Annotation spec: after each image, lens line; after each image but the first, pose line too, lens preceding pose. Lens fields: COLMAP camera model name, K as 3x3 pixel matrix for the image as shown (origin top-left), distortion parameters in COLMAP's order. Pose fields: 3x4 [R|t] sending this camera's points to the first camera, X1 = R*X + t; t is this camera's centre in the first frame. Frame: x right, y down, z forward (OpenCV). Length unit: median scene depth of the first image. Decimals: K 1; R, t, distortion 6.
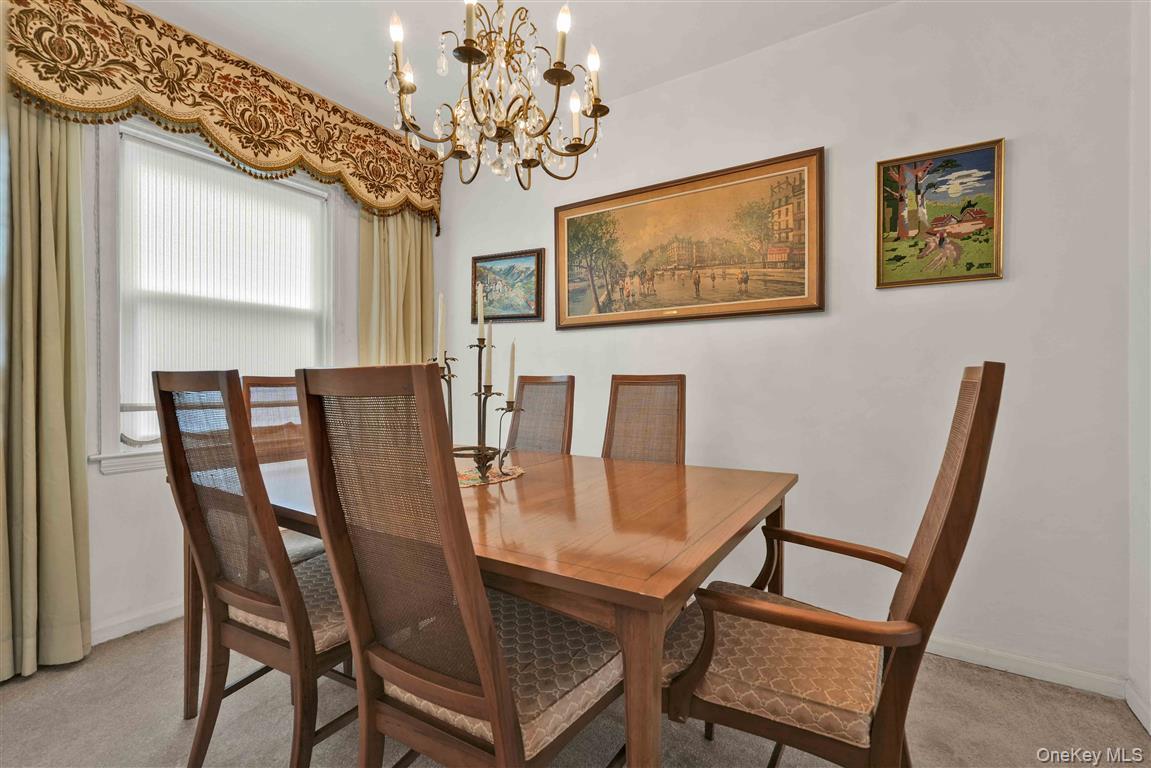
lens RADIAL K [[514.6, 0, 582.4], [0, 514.6, 383.8], [0, 0, 1]] dist [-0.003318, 0.004853]
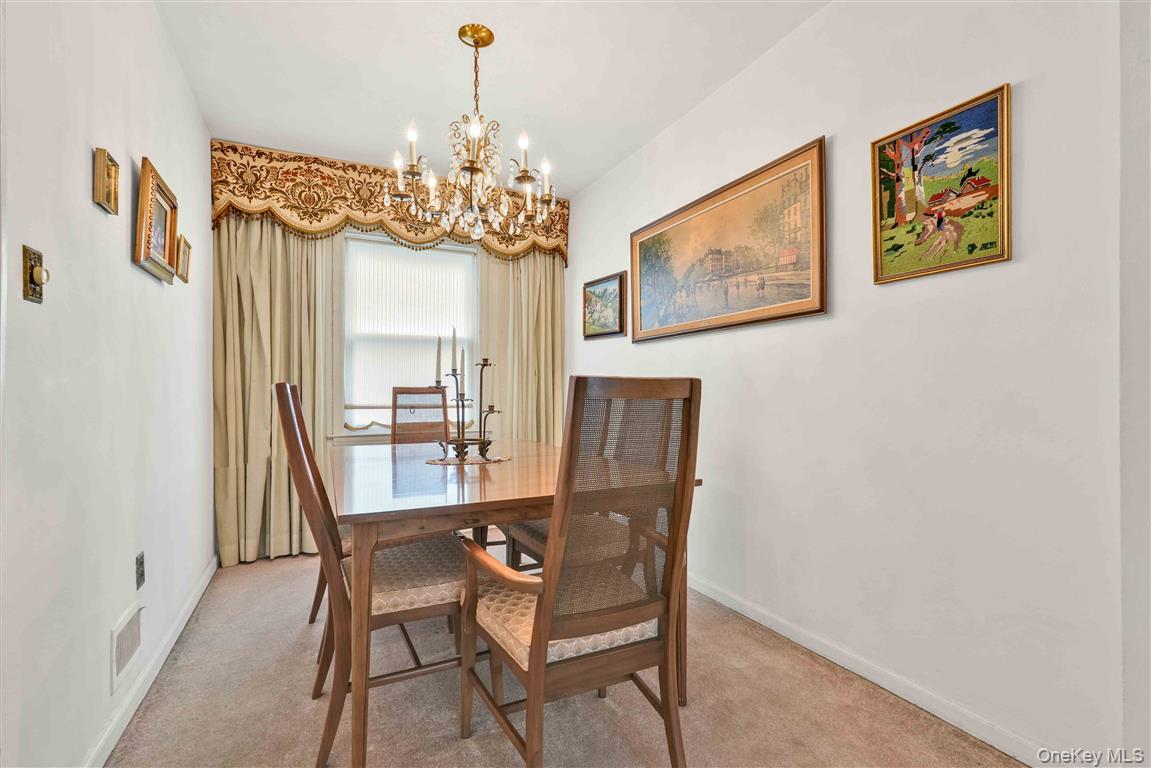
lens RADIAL K [[514.6, 0, 562.8], [0, 514.6, 390.6], [0, 0, 1]] dist [-0.003318, 0.004853]
pose [[0.854364, -0.001082, -0.519674, 0.527944], [-0.000890, 0.999993, -0.003545, 0.000460], [0.519675, 0.003491, 0.854357, -0.028914]]
